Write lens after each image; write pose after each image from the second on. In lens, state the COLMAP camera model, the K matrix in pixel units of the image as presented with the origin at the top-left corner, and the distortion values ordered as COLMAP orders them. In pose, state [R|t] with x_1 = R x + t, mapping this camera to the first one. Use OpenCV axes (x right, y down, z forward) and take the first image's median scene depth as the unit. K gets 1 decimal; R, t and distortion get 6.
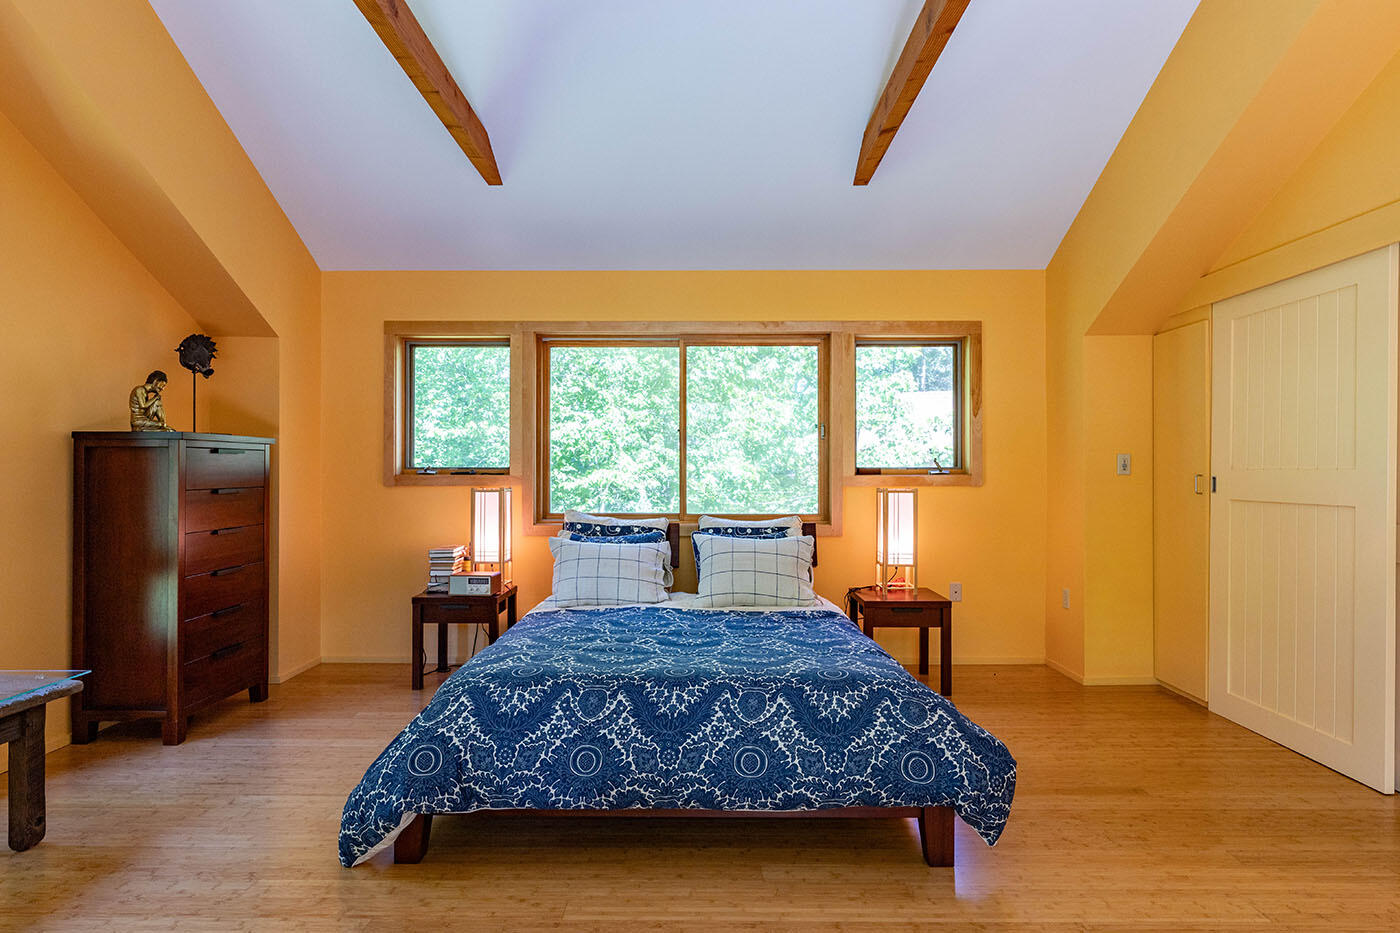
lens RADIAL K [[781.9, 0, 700.0], [0, 781.9, 466.5], [0, 0, 1]] dist [0.032602, 0.000144]
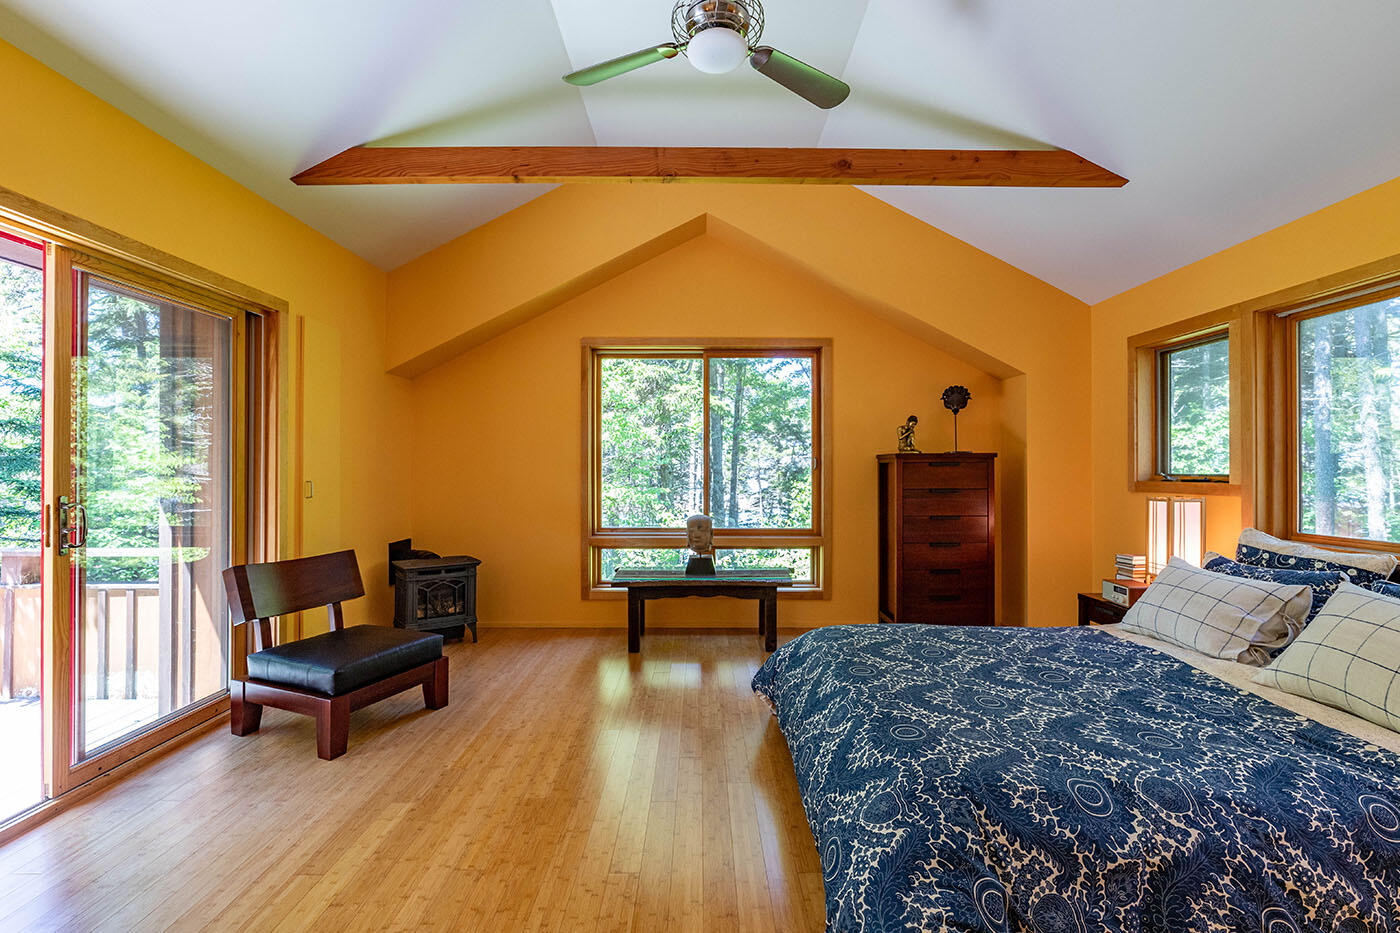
lens RADIAL K [[609.8, 0, 700.0], [0, 609.8, 466.5], [0, 0, 1]] dist [0.000735, 0.000028]
pose [[0.005870, -0.009040, -0.999942, 0.460642], [0.005520, 0.999944, -0.009007, -0.005375], [0.999968, -0.005467, 0.005920, 0.443760]]
